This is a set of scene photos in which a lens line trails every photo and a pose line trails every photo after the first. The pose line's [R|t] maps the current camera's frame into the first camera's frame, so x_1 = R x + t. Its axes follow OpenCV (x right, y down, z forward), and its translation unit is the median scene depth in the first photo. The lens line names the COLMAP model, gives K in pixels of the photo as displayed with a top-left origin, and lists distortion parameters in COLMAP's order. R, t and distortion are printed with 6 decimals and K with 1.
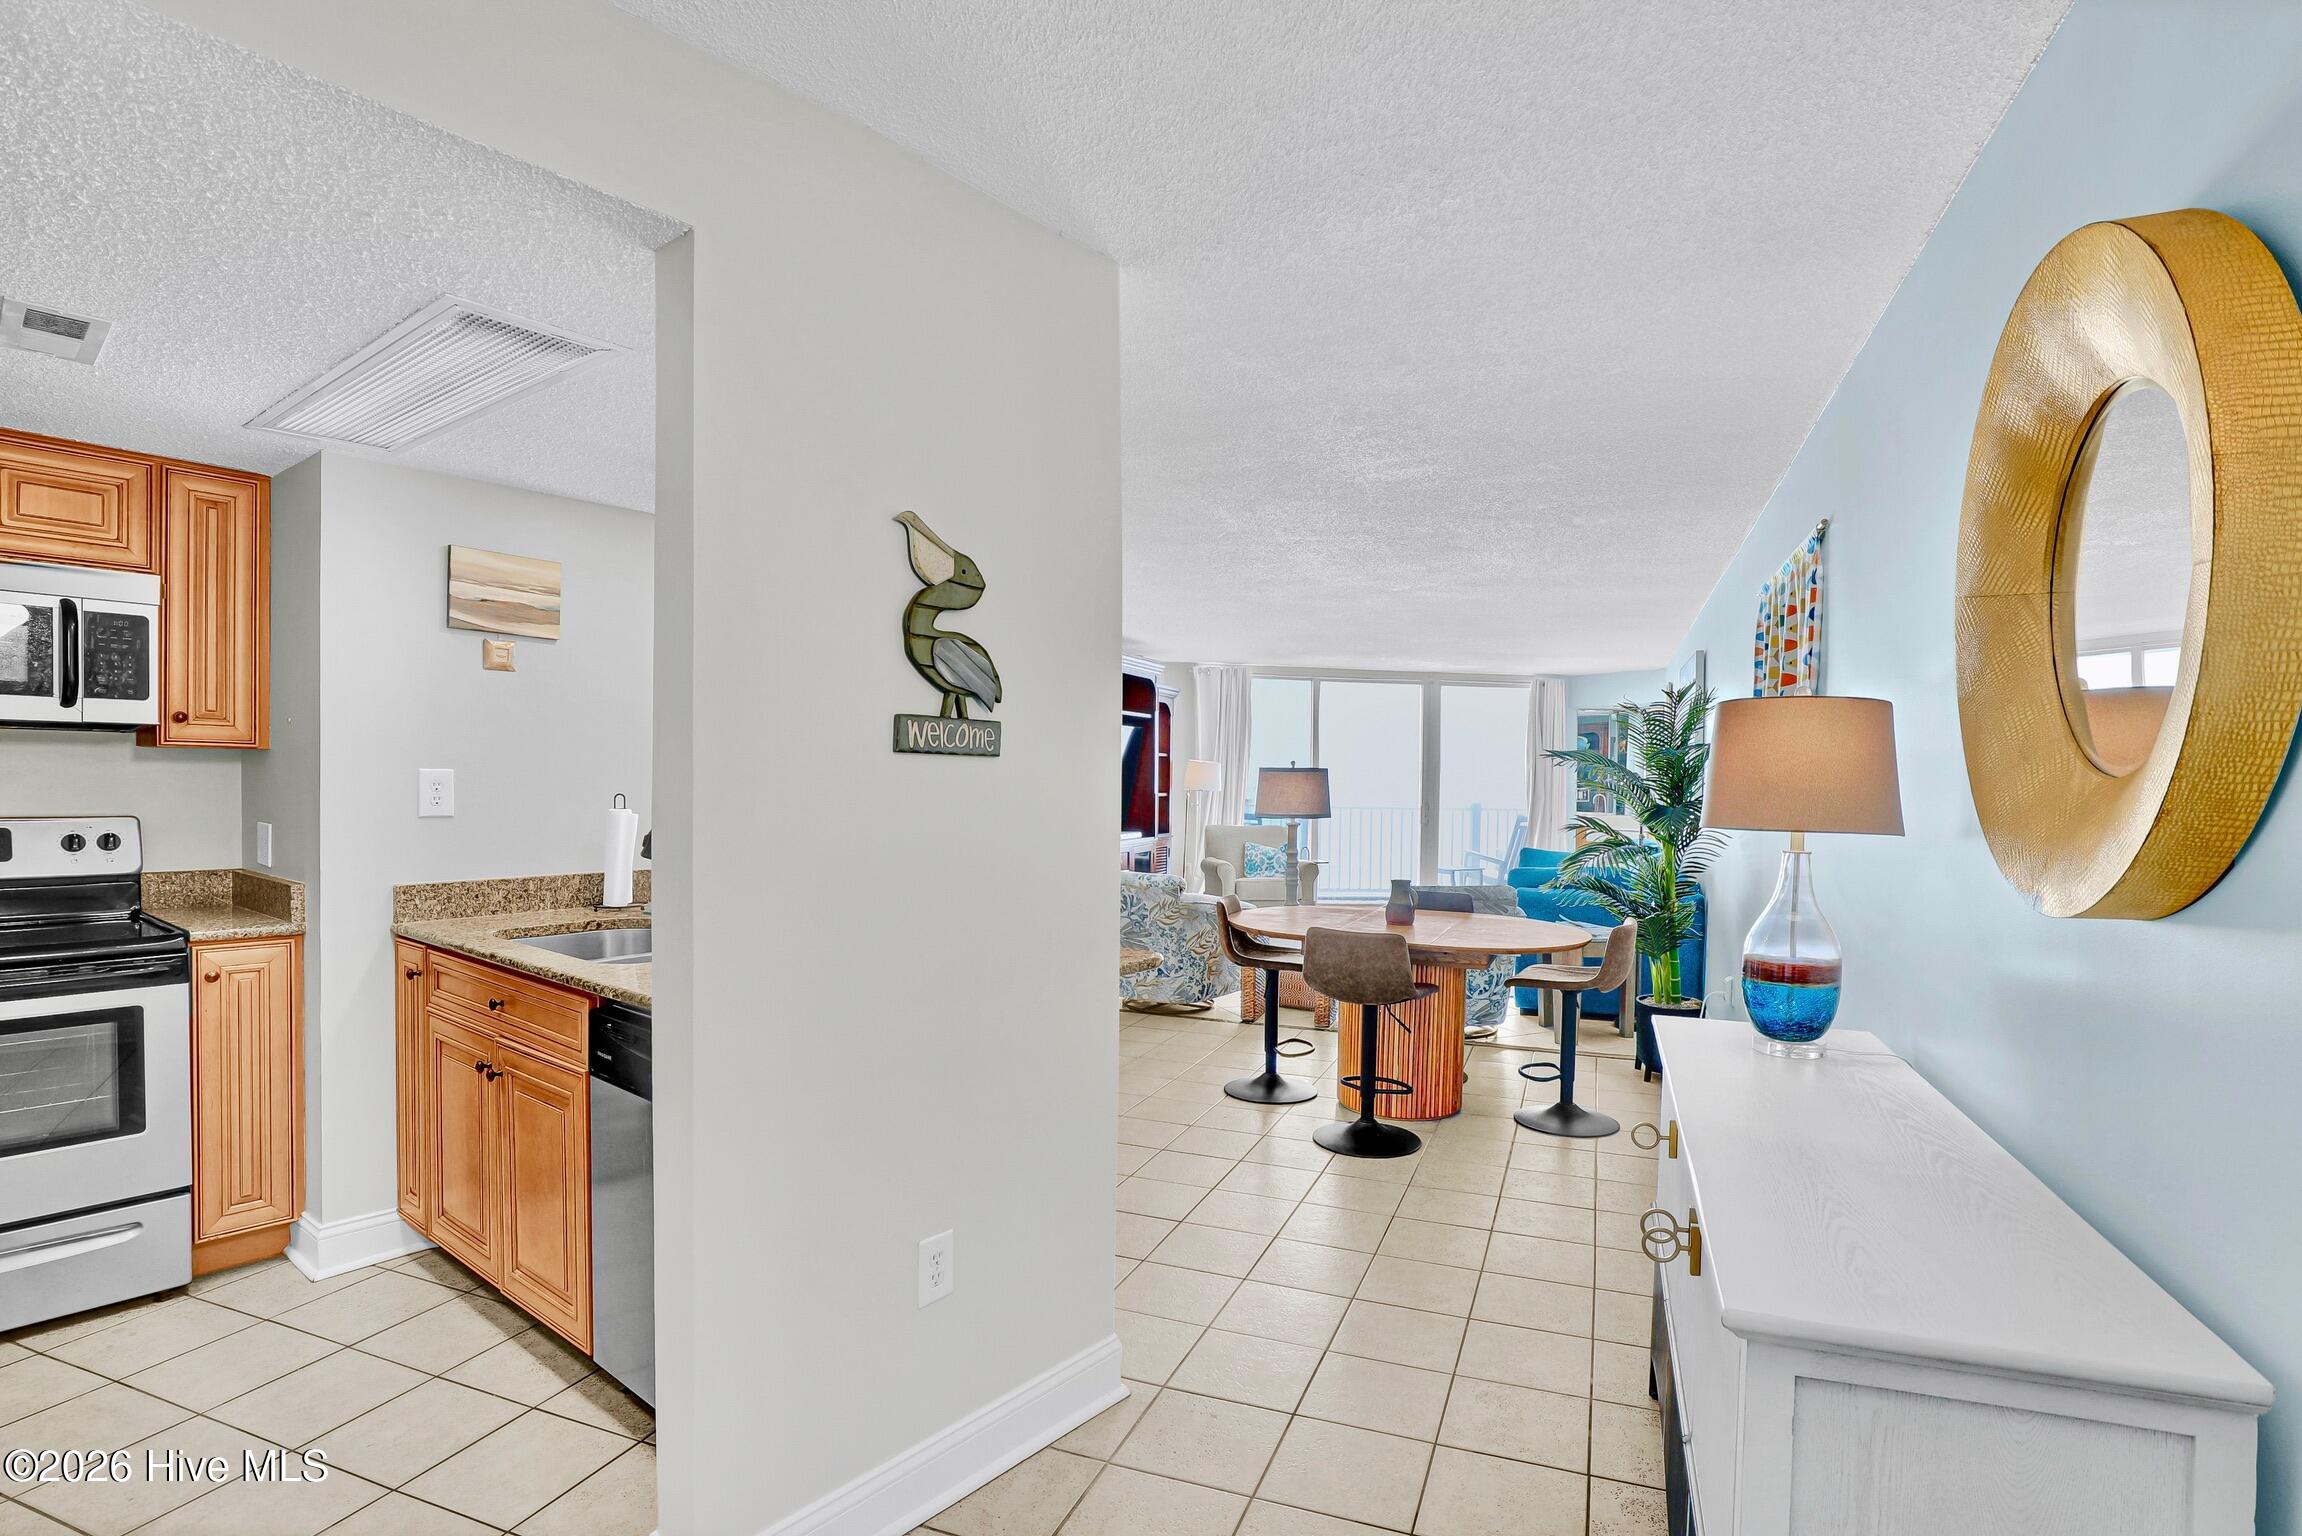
lens RADIAL K [[1115.5, 0, 1155.9], [0, 1115.5, 787.3], [0, 0, 1]] dist [-0.043727, 0.011629]
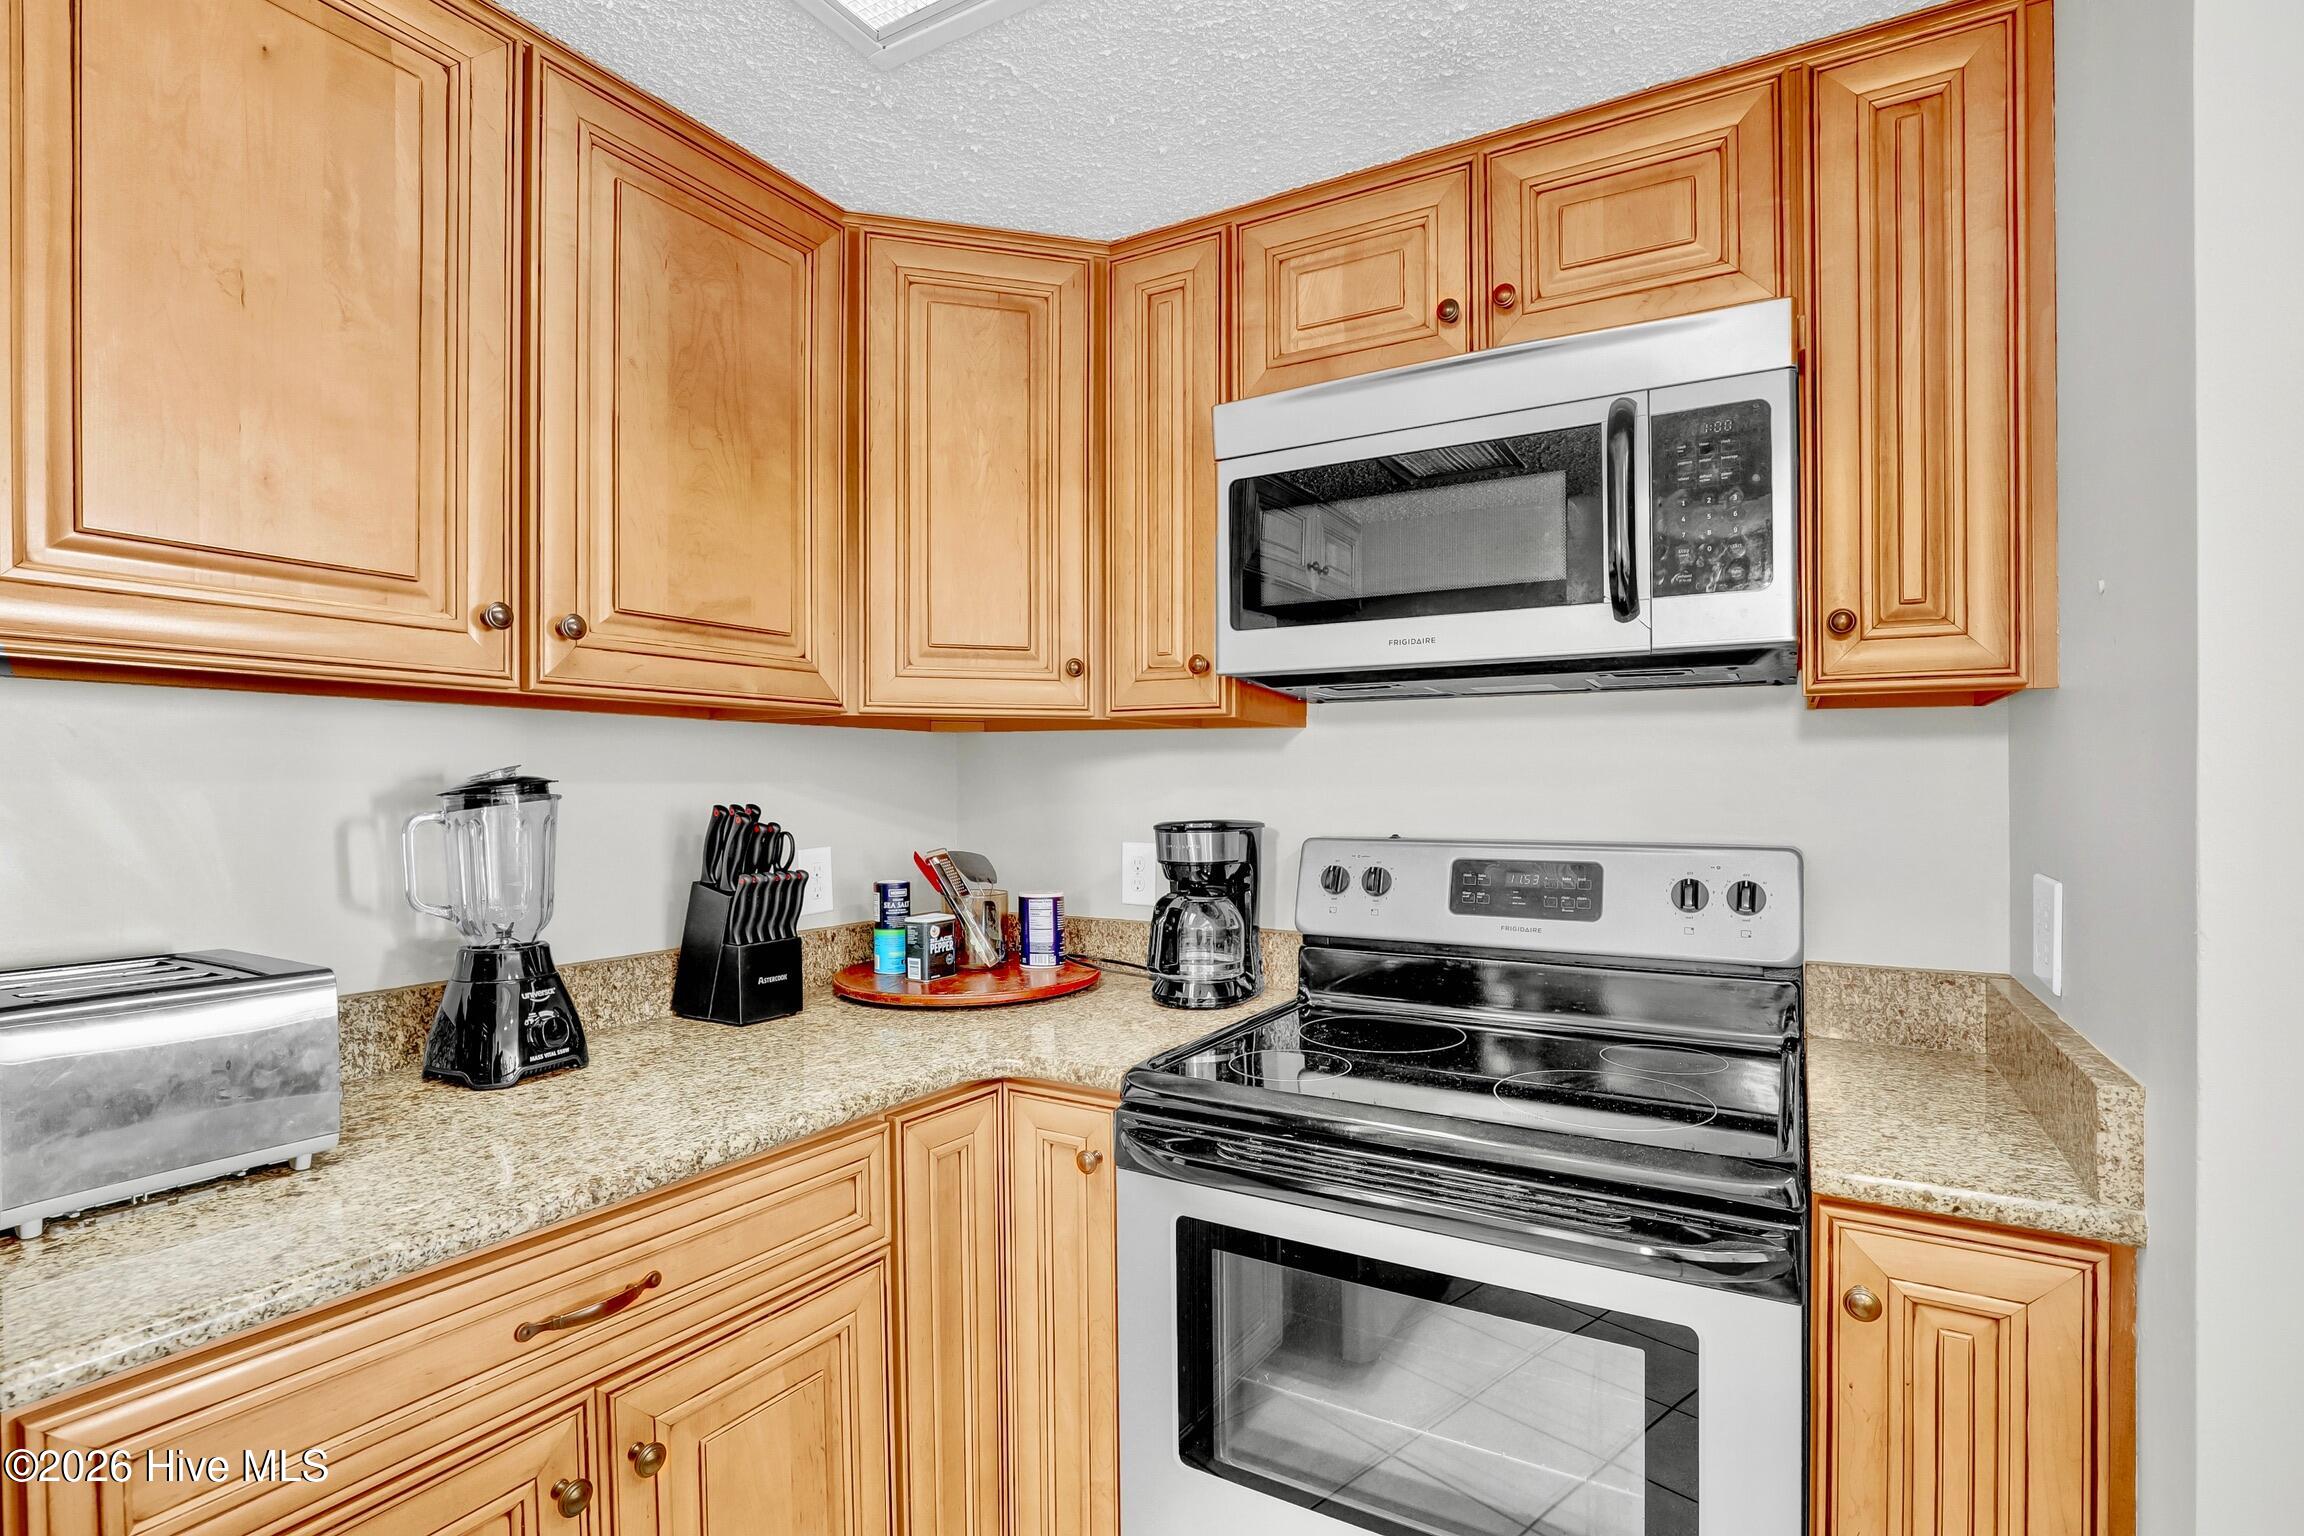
lens RADIAL K [[1116.5, 0, 1156.9], [0, 1116.5, 787.3], [0, 0, 1]] dist [-0.043727, 0.011629]
pose [[0.139114, 0.001232, -0.990276, -0.513147], [-0.005662, 0.999984, 0.000449, 0.000447], [0.990260, 0.005544, 0.139119, 0.677173]]
